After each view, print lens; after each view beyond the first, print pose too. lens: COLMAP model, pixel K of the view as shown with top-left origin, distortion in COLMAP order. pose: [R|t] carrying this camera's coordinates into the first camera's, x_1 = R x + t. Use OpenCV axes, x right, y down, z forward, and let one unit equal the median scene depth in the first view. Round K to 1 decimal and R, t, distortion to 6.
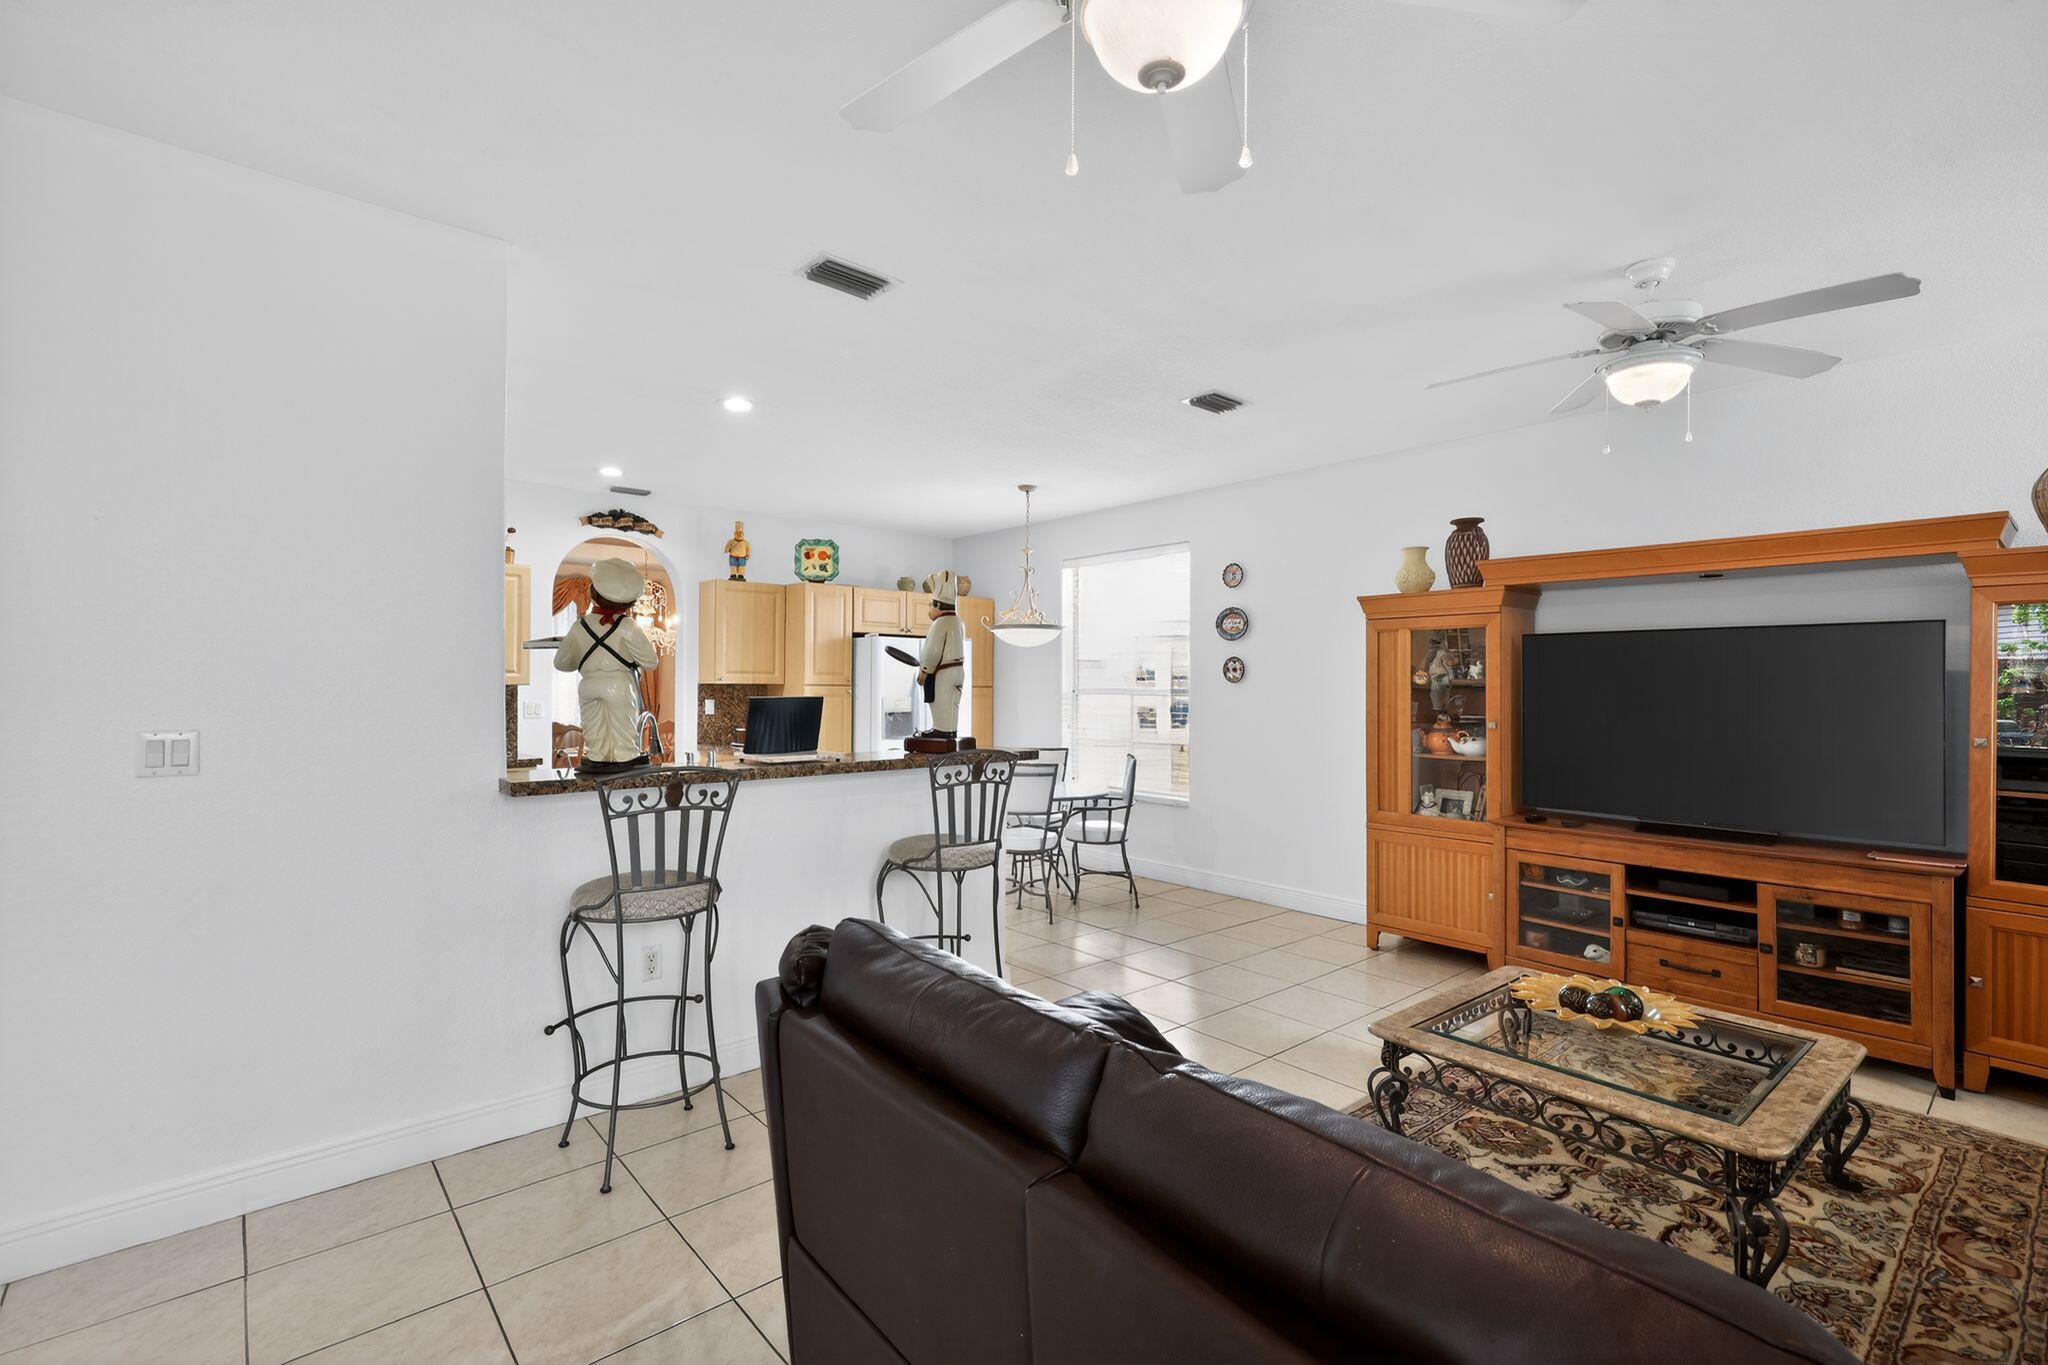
lens RADIAL K [[916.3, 0, 1025.7], [0, 916.3, 671.3], [0, 0, 1]] dist [0.000870, 0.000078]
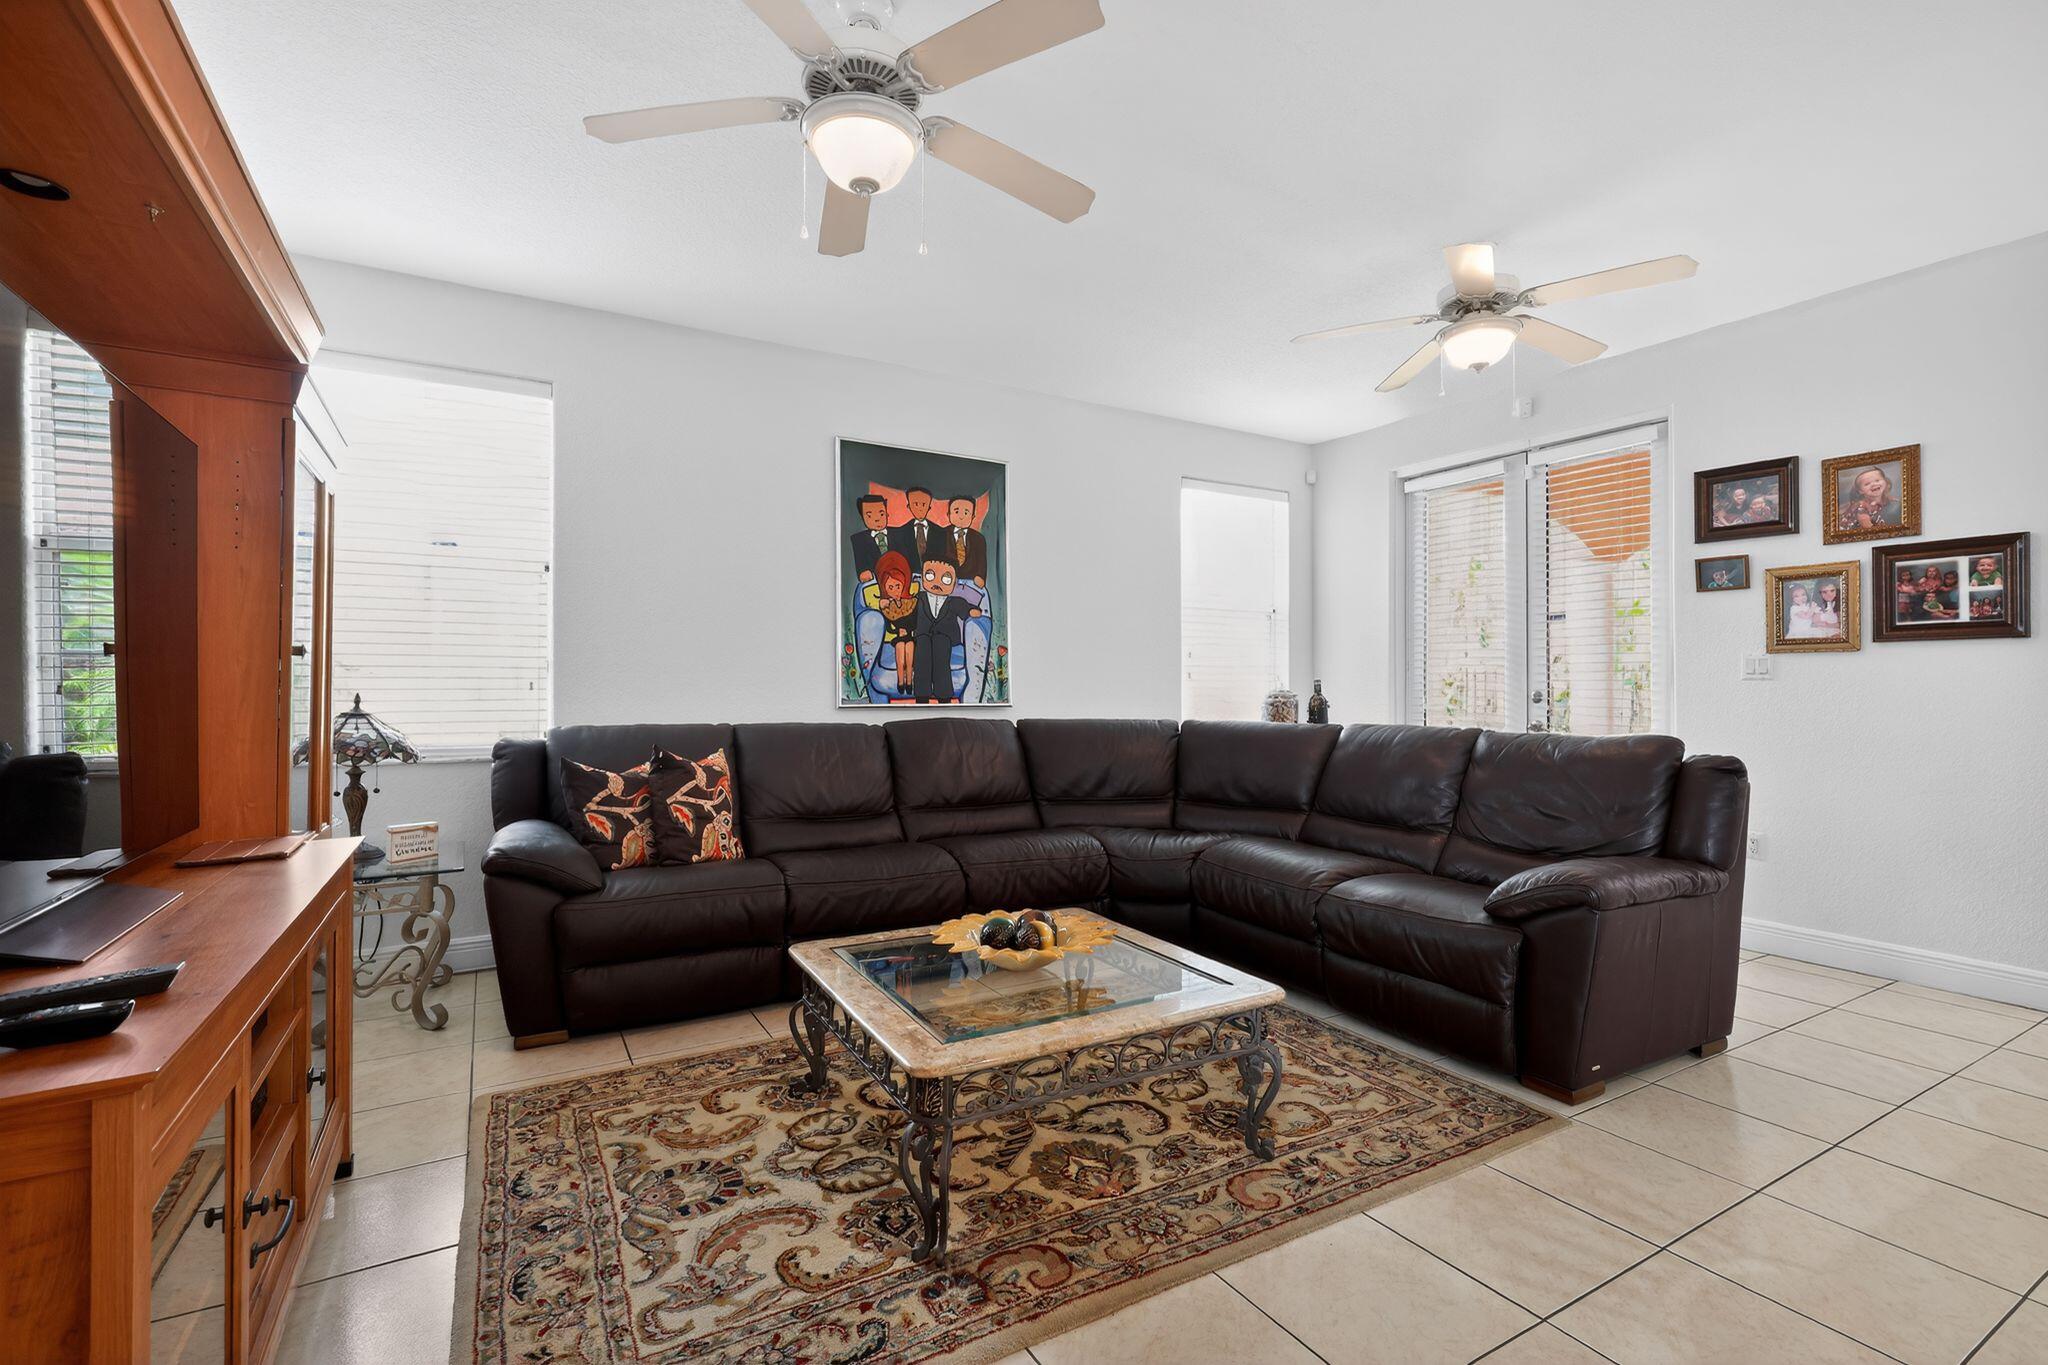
lens RADIAL K [[916.3, 0, 1023.3], [0, 916.3, 681.6], [0, 0, 1]] dist [0.000870, 0.000078]
pose [[-0.982381, -0.005120, 0.186817, 0.247494], [-0.008647, 0.999799, -0.018073, 0.068808], [-0.186687, -0.019370, -0.982229, 1.015404]]
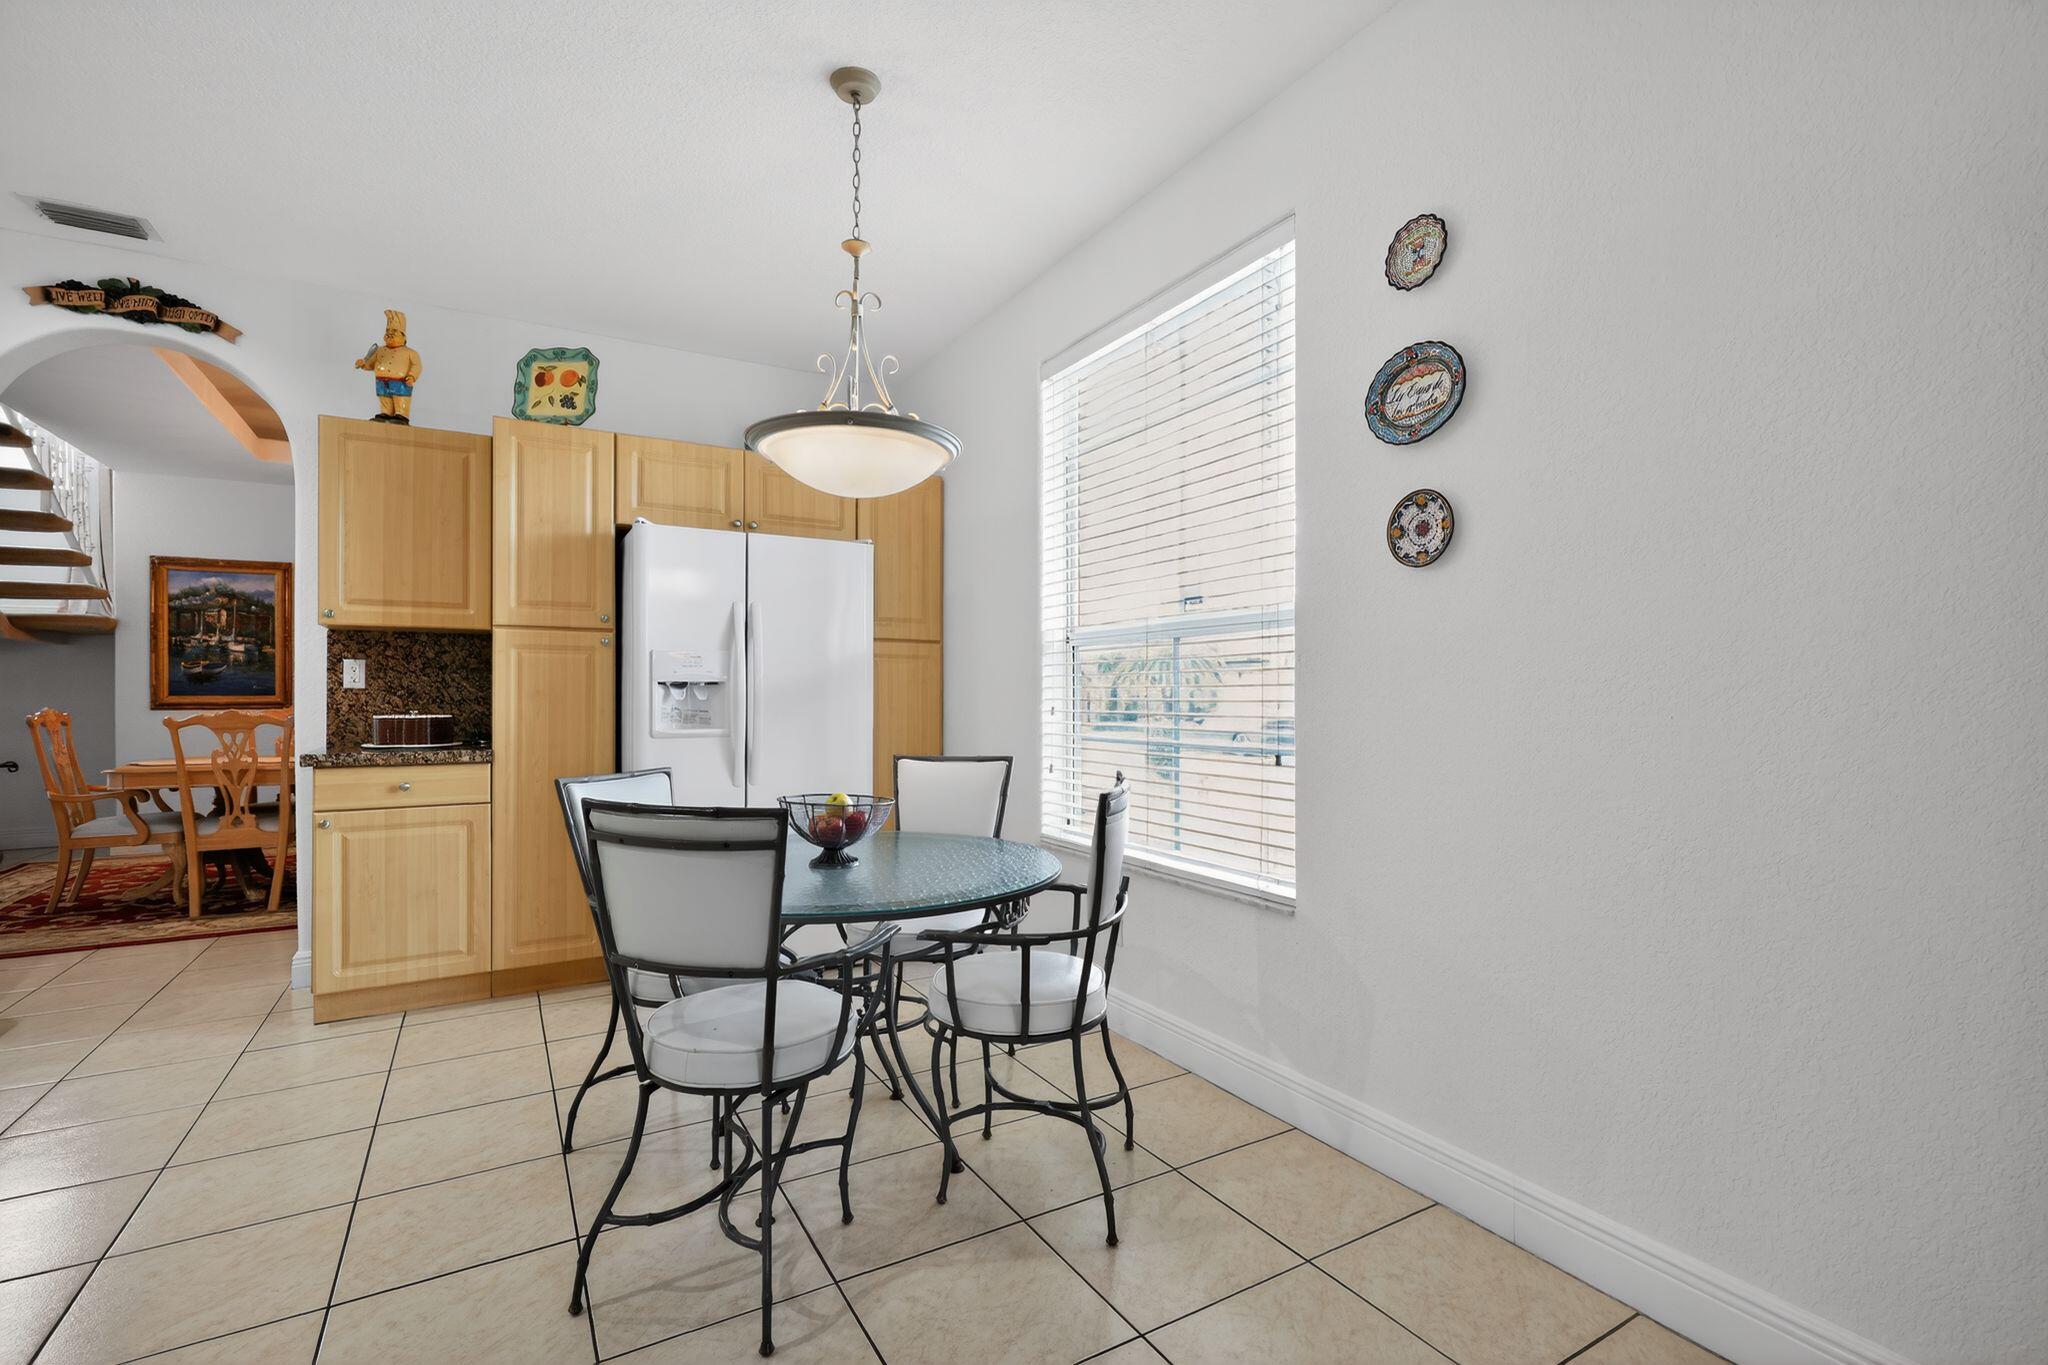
lens RADIAL K [[916.3, 0, 1025.6], [0, 916.3, 687.2], [0, 0, 1]] dist [0.000870, 0.000078]
pose [[0.982464, -0.007704, -0.186294, 0.183795], [0.009334, 0.999925, 0.007877, 0.066585], [0.186220, -0.009478, 0.982462, 0.802863]]
